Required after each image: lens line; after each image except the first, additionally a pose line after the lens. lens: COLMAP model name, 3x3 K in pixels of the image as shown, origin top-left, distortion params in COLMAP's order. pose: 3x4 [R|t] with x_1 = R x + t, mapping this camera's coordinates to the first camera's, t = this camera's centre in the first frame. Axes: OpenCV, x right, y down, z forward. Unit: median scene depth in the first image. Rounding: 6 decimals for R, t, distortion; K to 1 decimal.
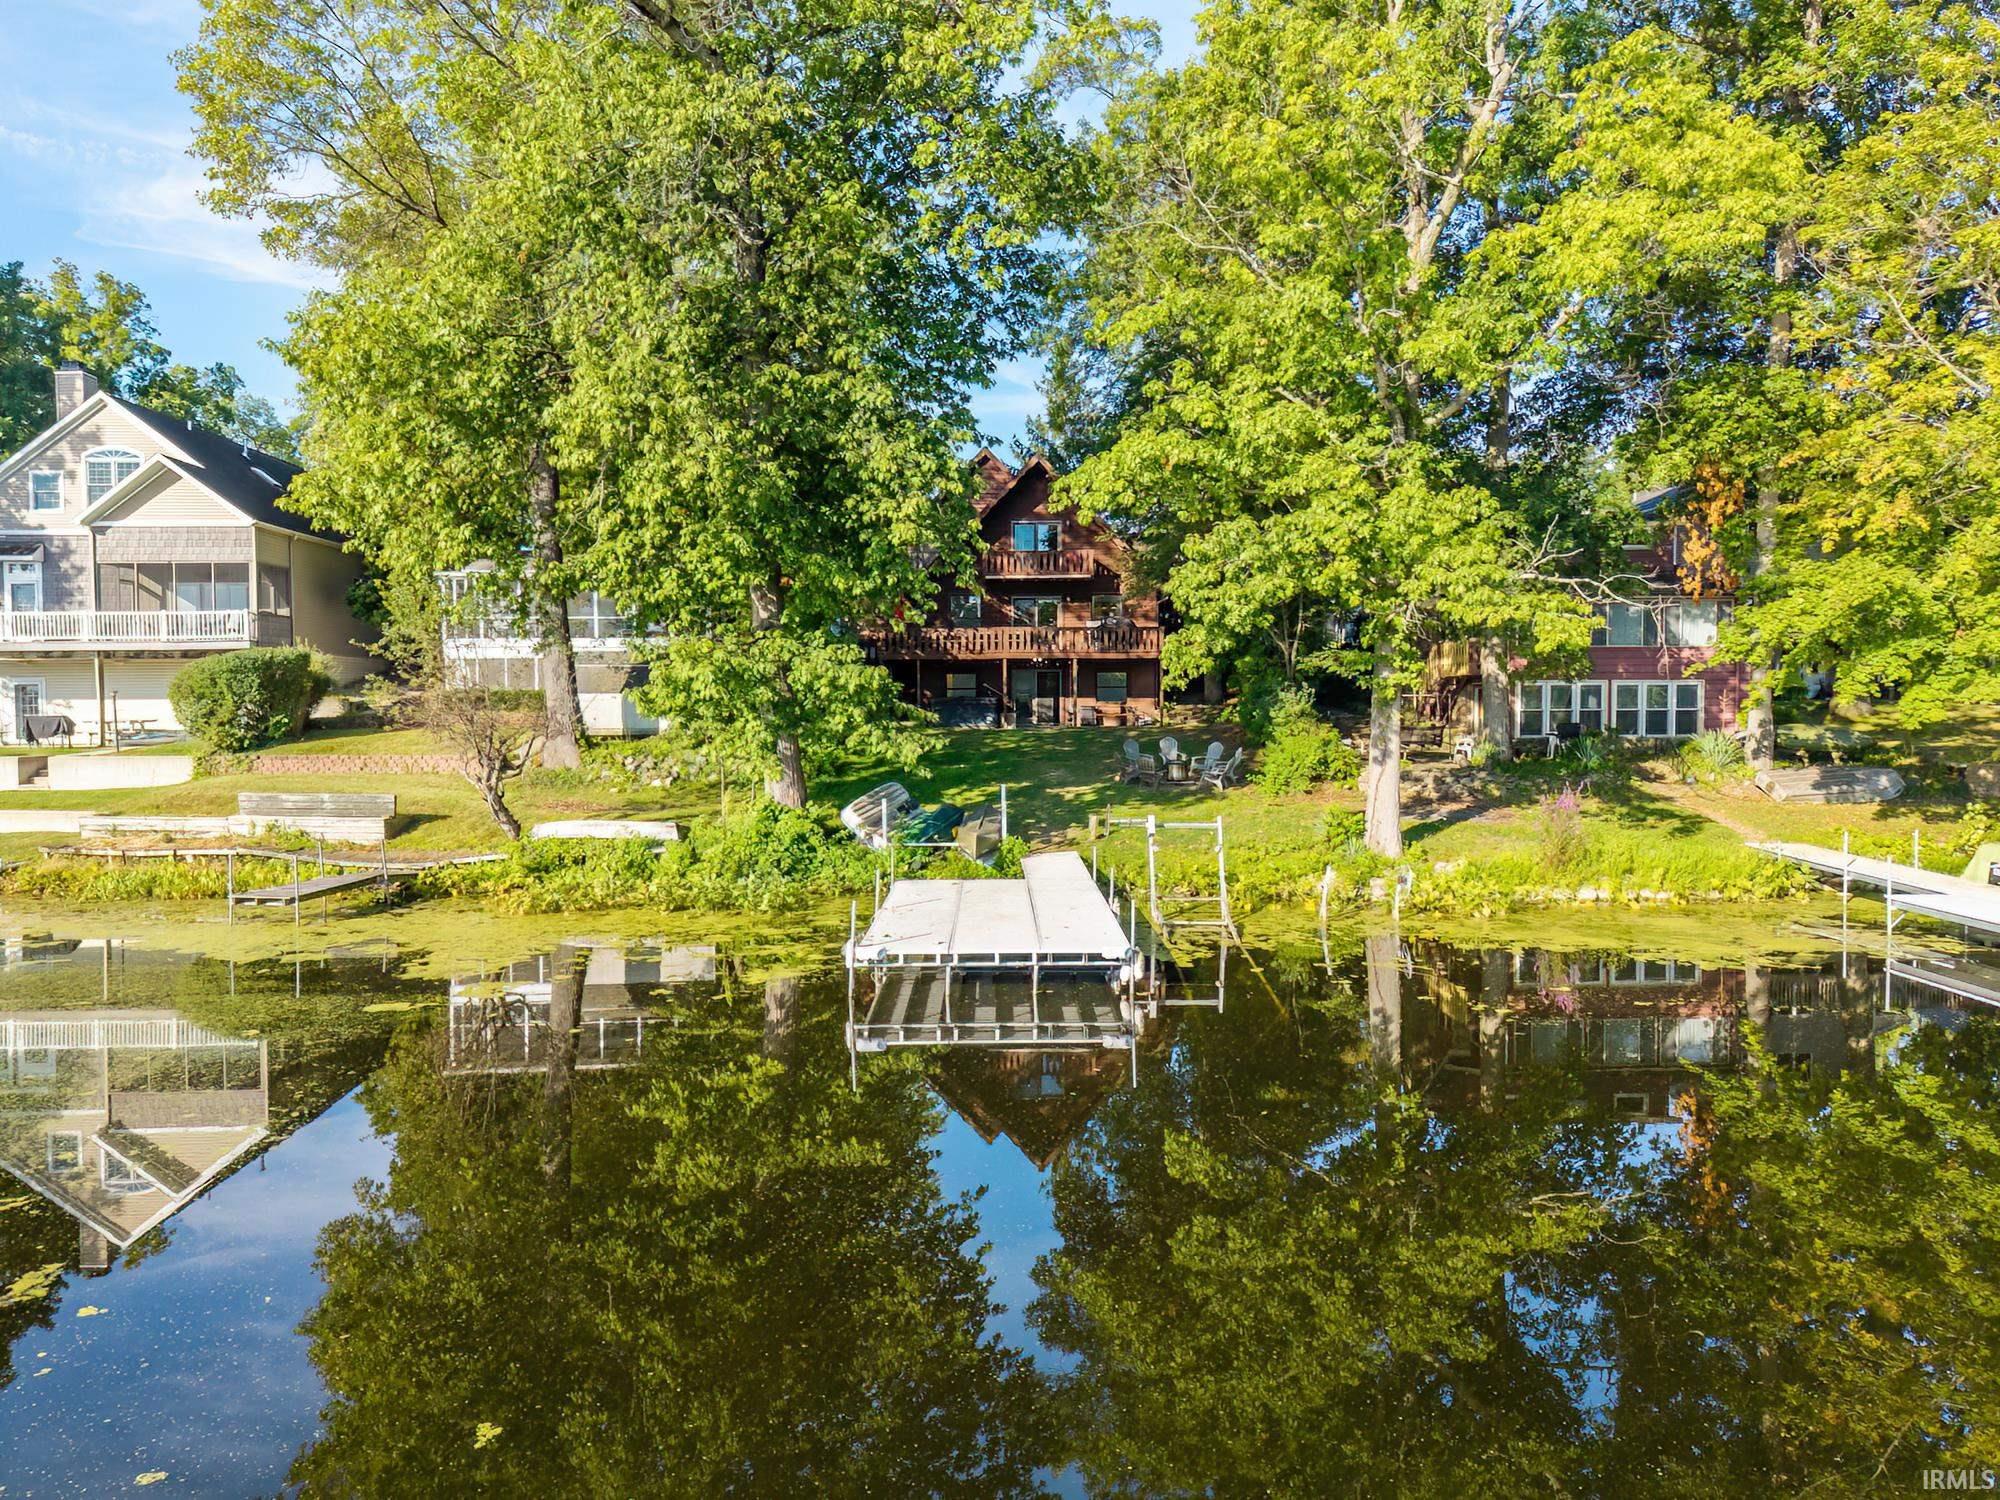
lens RADIAL K [[1342.5, 0, 1000.0], [0, 1342.5, 750.0], [0, 0, 1]] dist [0.002514, -0.002717]
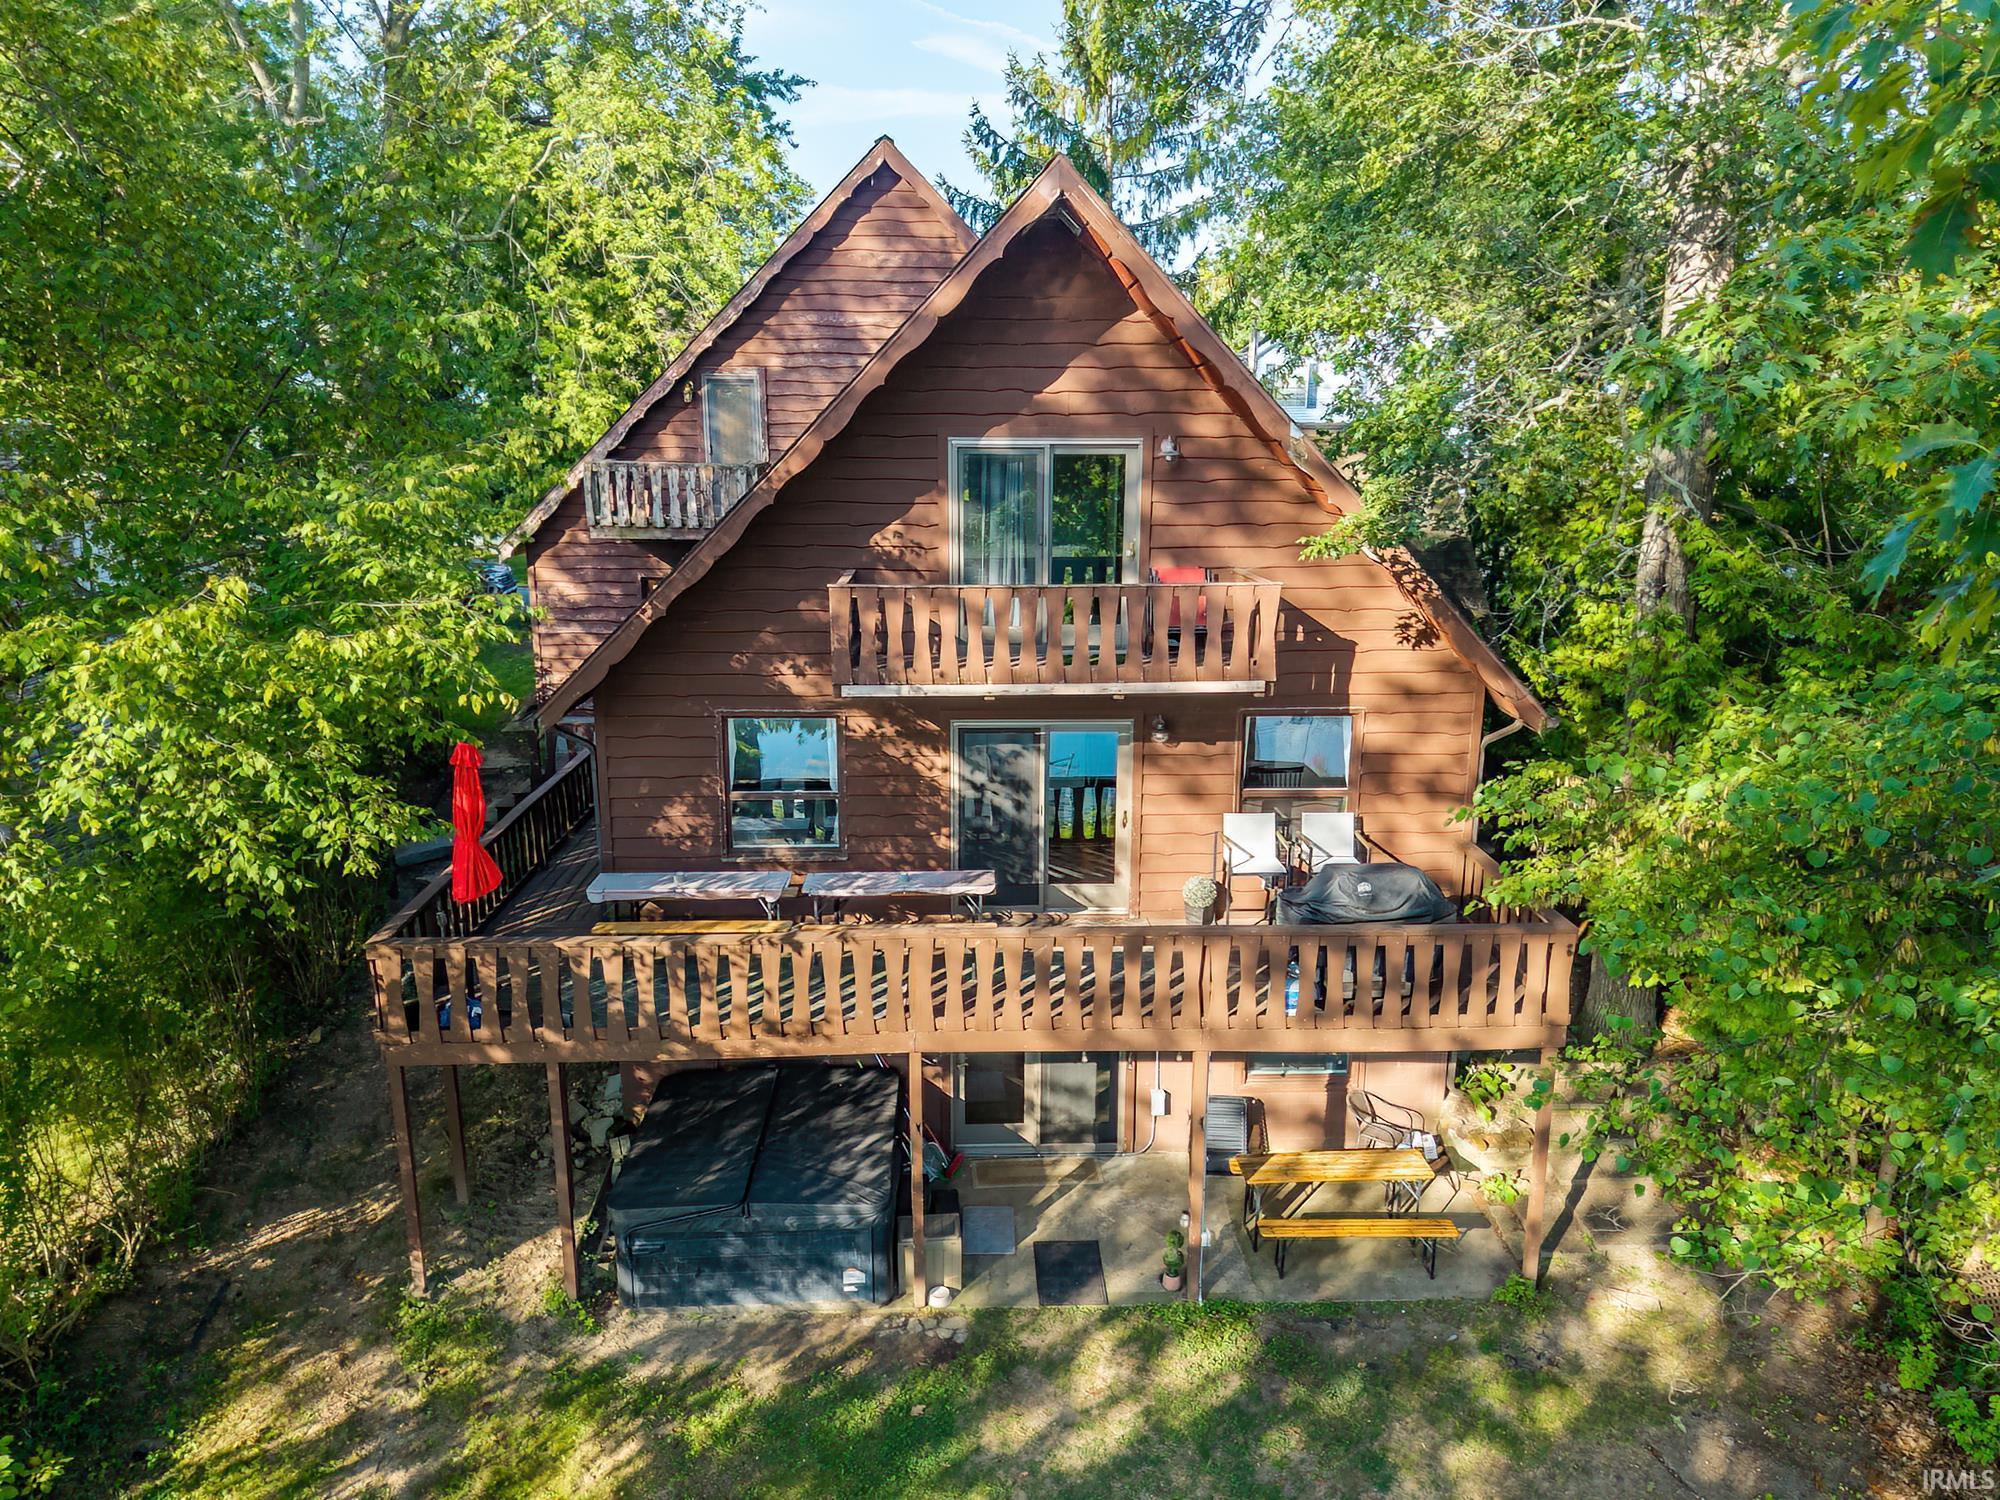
lens RADIAL K [[1342.5, 0, 1000.0], [0, 1342.5, 750.0], [0, 0, 1]] dist [0.002514, -0.002717]
pose [[0.999870, 0.003027, 0.015812, 0.014621], [-0.006035, 0.981010, 0.193865, -0.161785], [-0.014925, -0.193935, 0.980901, 0.739322]]
